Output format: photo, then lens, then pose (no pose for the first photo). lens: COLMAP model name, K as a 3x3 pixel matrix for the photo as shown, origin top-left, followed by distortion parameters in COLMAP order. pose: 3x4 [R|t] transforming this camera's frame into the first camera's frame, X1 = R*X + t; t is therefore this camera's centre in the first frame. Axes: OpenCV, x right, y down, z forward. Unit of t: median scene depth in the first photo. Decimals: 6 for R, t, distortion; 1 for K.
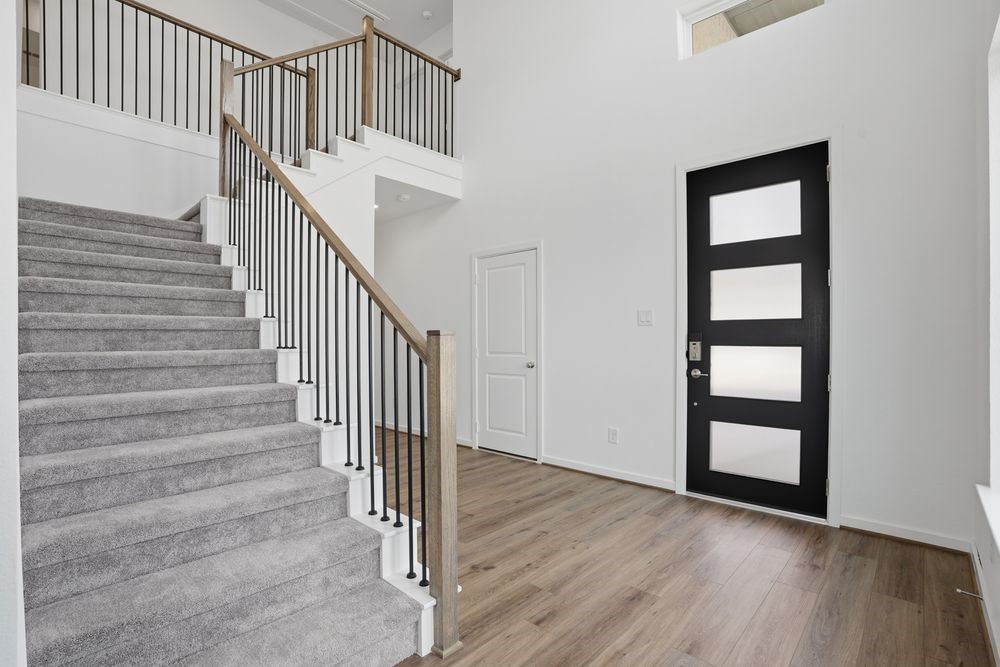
lens RADIAL K [[461.7, 0, 498.2], [0, 461.7, 338.0], [0, 0, 1]] dist [-0.045135, 0.006816]
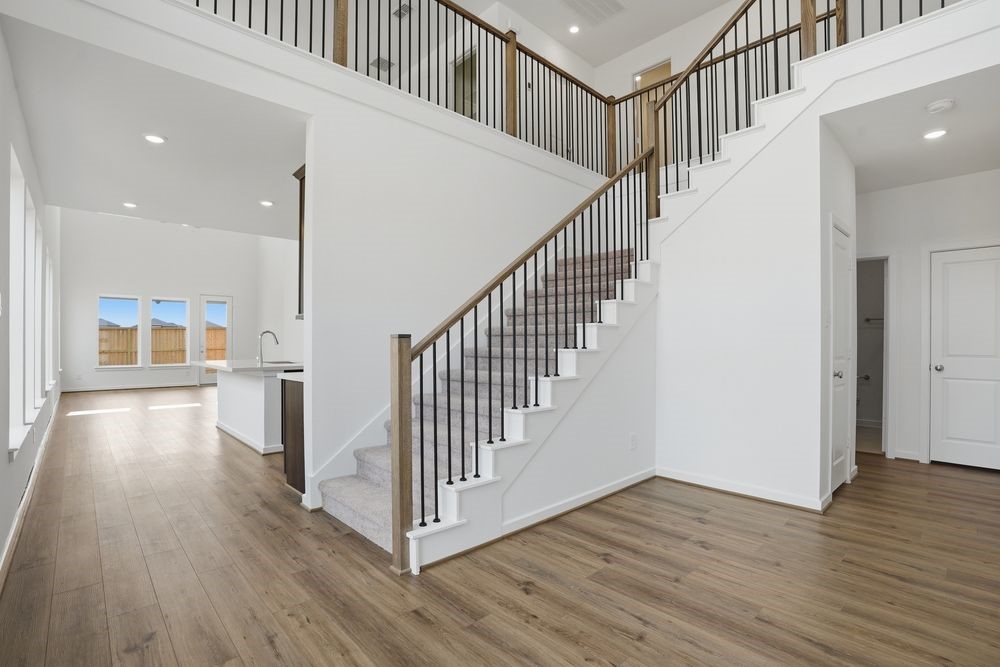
lens RADIAL K [[461.7, 0, 499.9], [0, 461.7, 341.0], [0, 0, 1]] dist [-0.045135, 0.006816]
pose [[-0.048848, -0.000580, -0.998806, 0.831190], [0.005647, 0.999984, -0.000856, 0.001094], [0.998790, -0.005682, -0.048844, 0.919220]]
